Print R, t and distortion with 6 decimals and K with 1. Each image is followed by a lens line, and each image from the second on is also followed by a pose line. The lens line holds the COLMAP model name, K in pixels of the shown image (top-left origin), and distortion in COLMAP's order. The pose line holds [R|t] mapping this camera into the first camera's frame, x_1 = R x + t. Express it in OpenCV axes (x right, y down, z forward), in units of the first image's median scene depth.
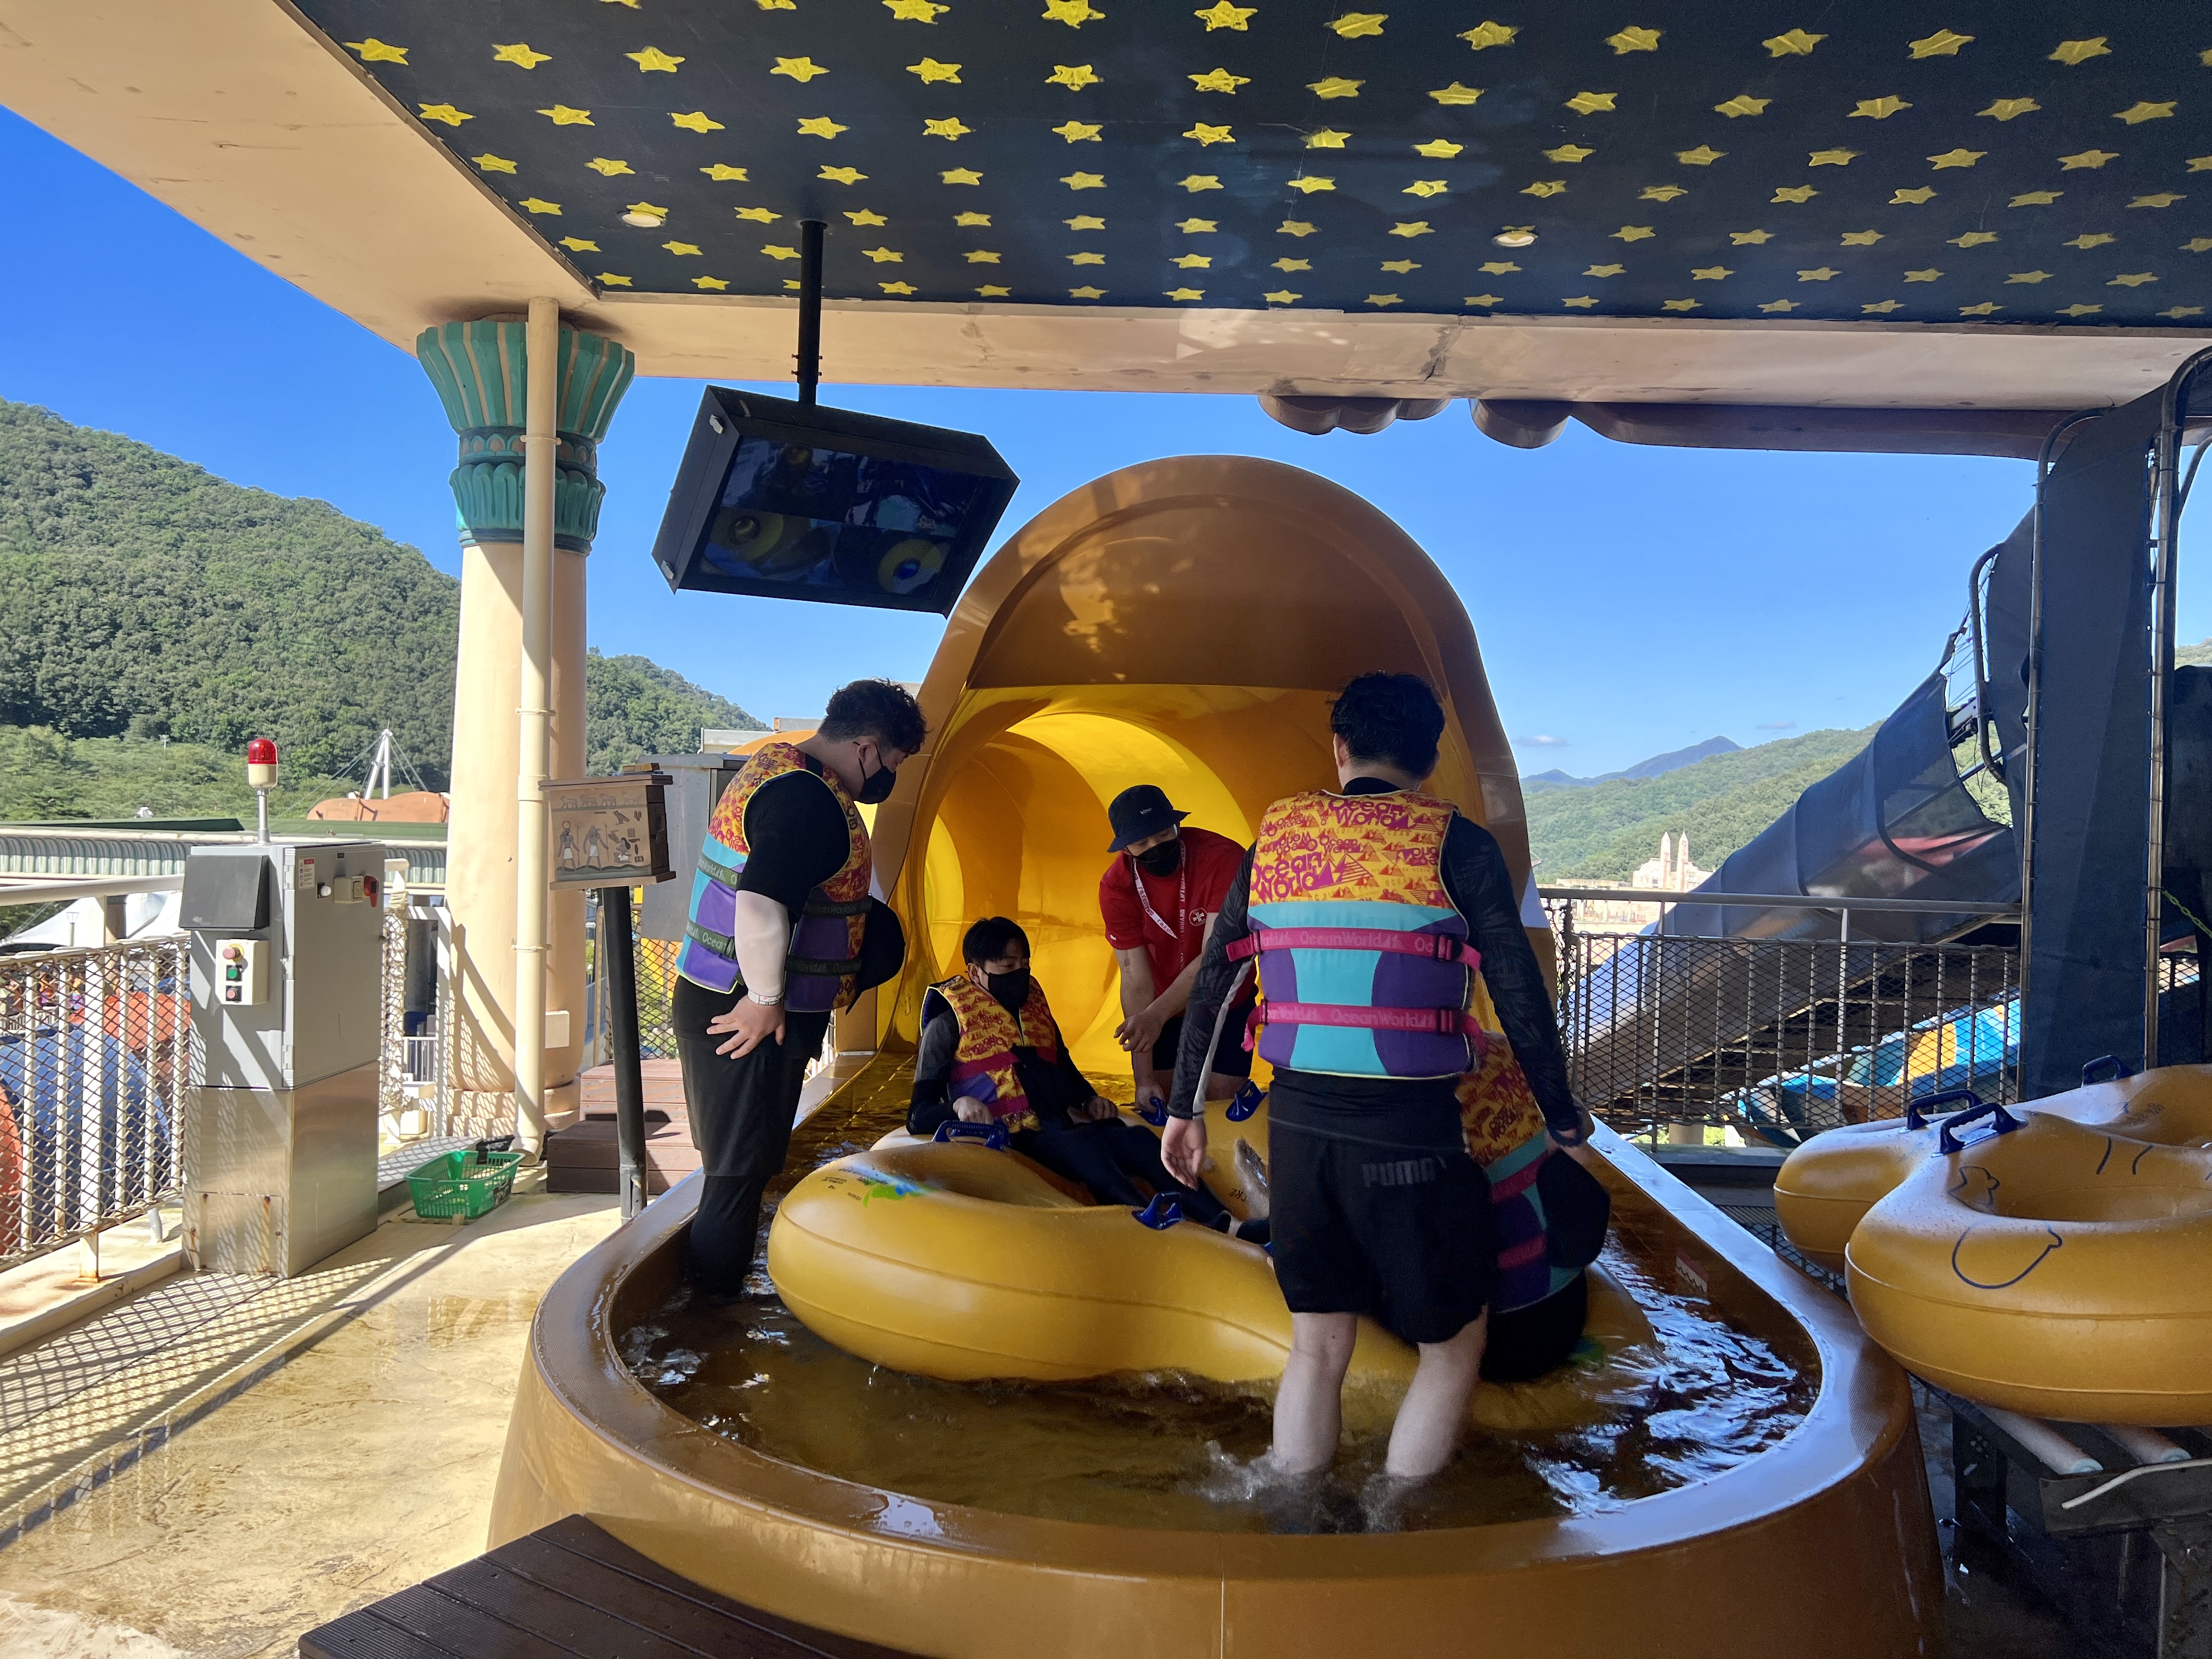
lens RADIAL K [[1684.6, 0, 1108.8], [0, 1684.6, 843.1], [0, 0, 1]] dist [0.046808, -0.043281]
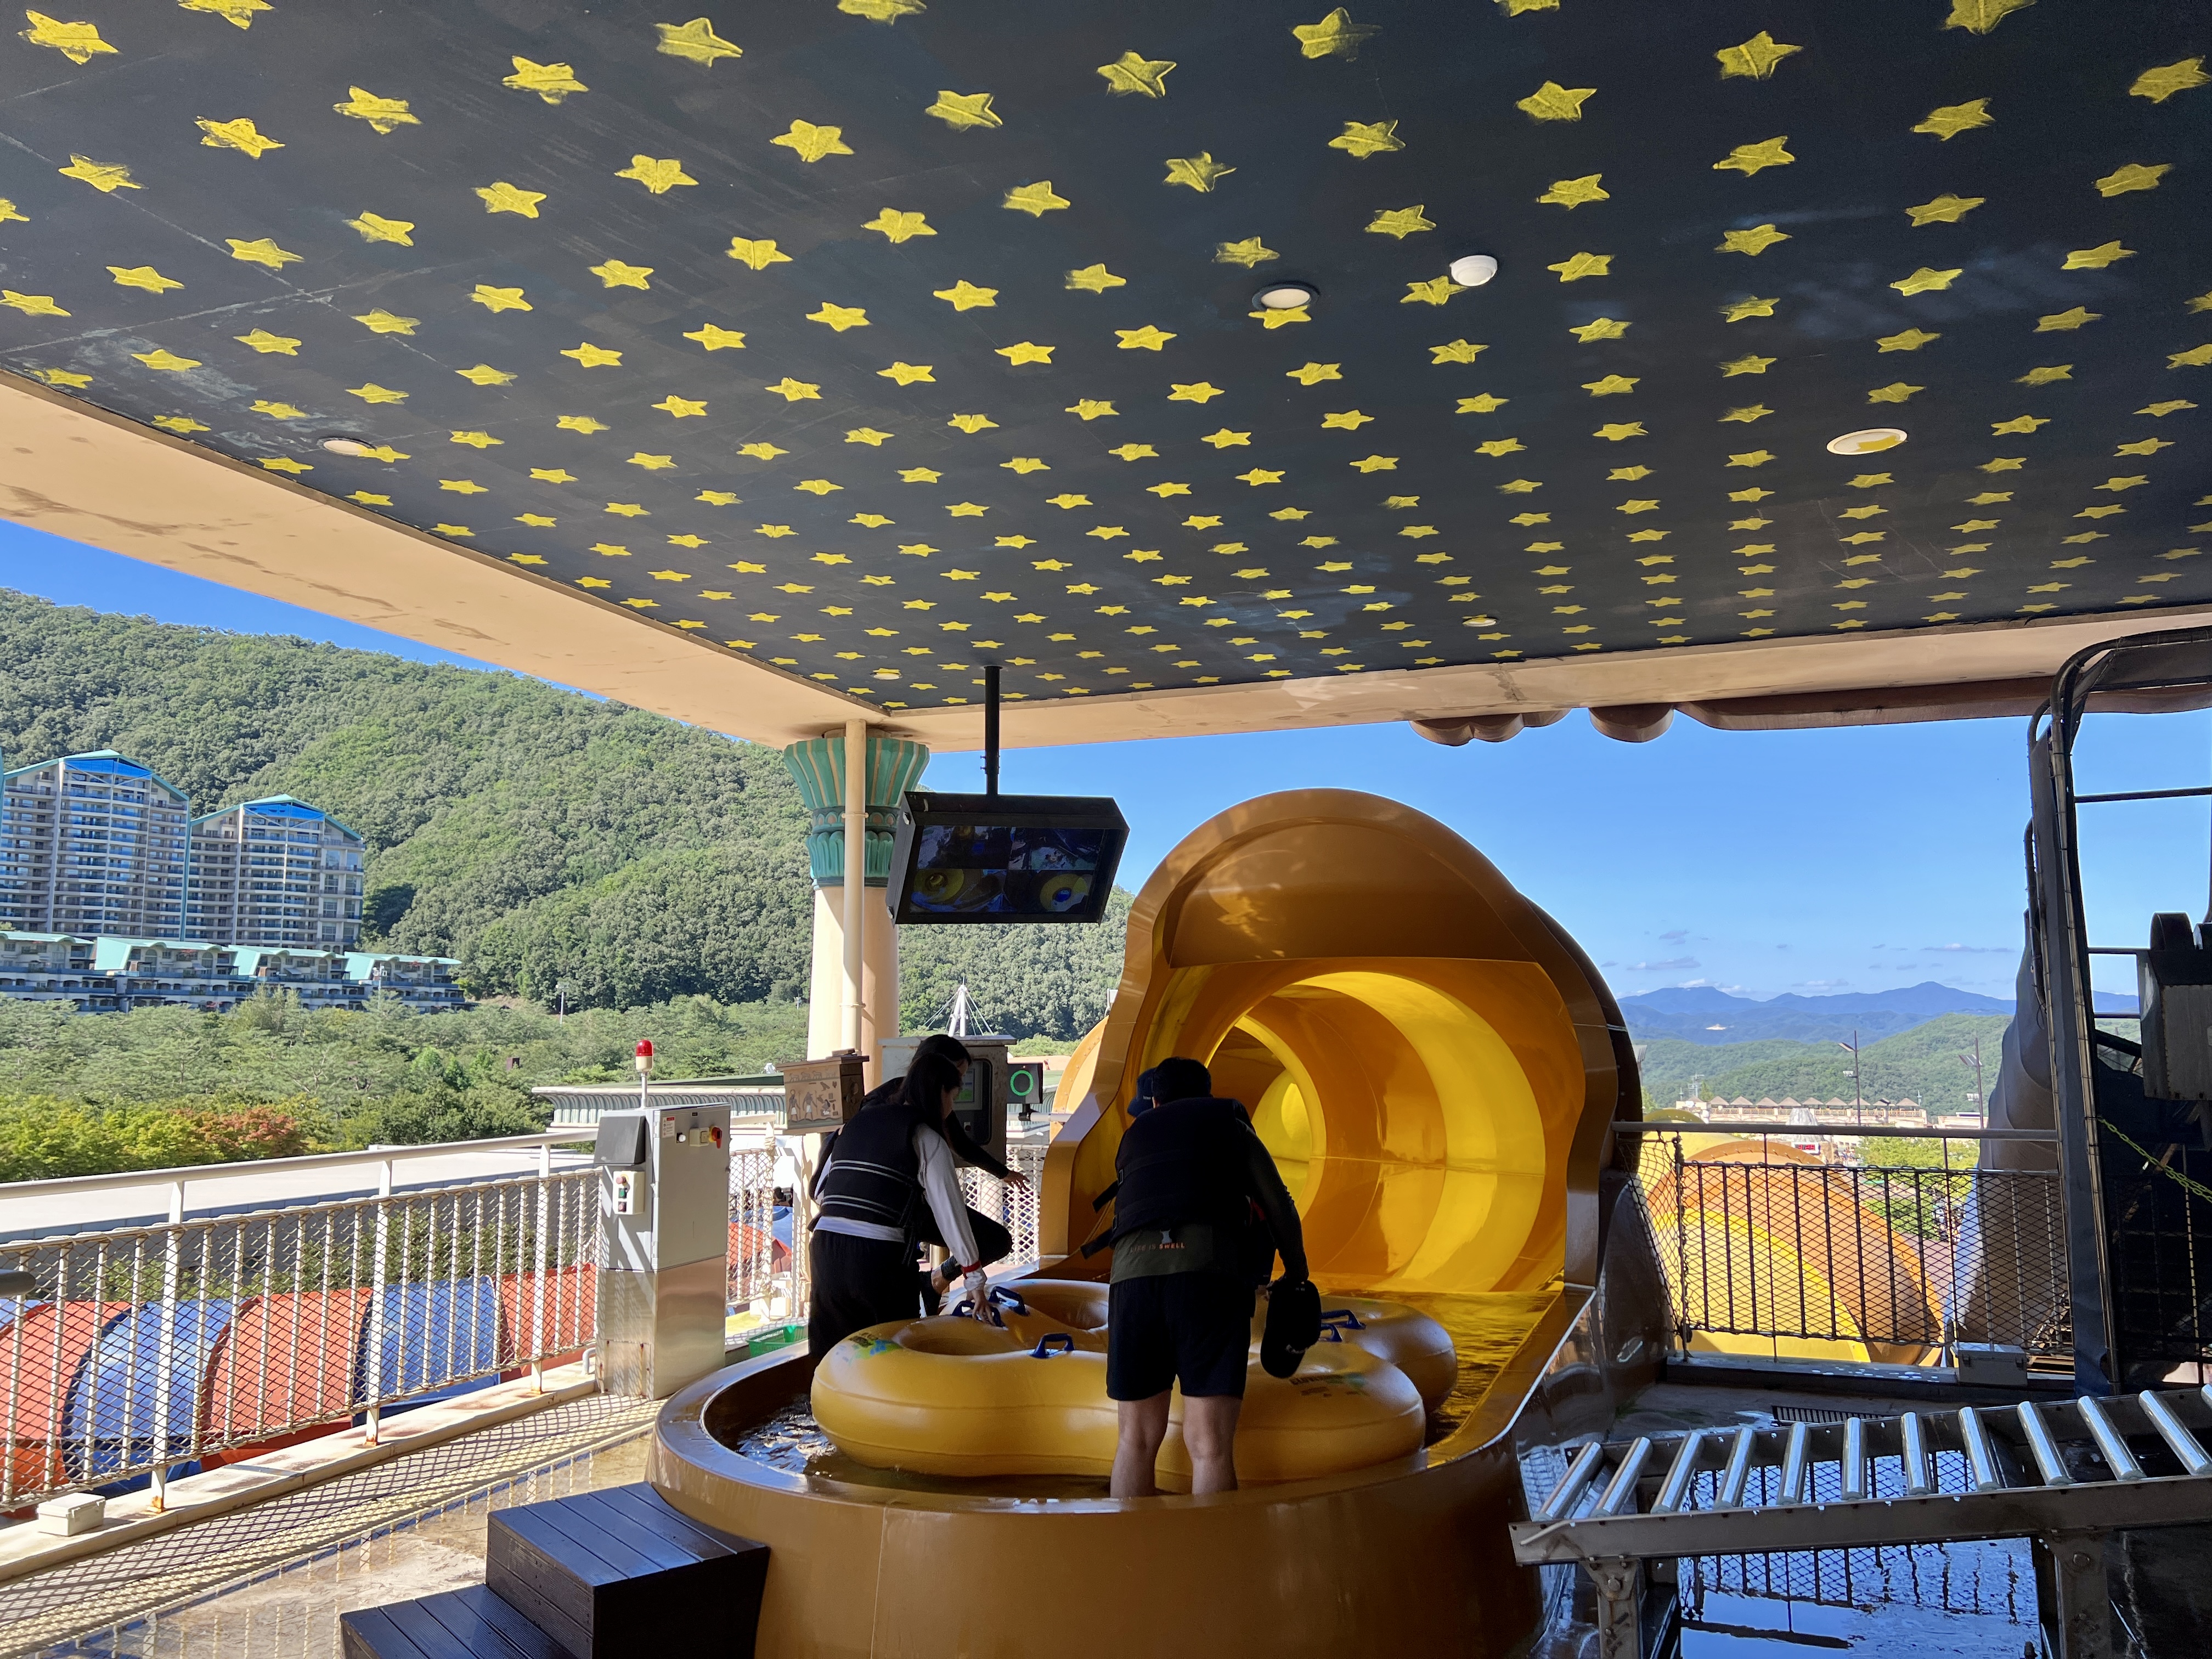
lens RADIAL K [[1684.6, 0, 1108.8], [0, 1684.6, 843.1], [0, 0, 1]] dist [0.046808, -0.043281]
pose [[0.945245, -0.071978, -0.318324, 0.083083], [0.027869, 0.989616, -0.141012, -0.001881], [0.325169, 0.124420, 0.937435, -0.068157]]
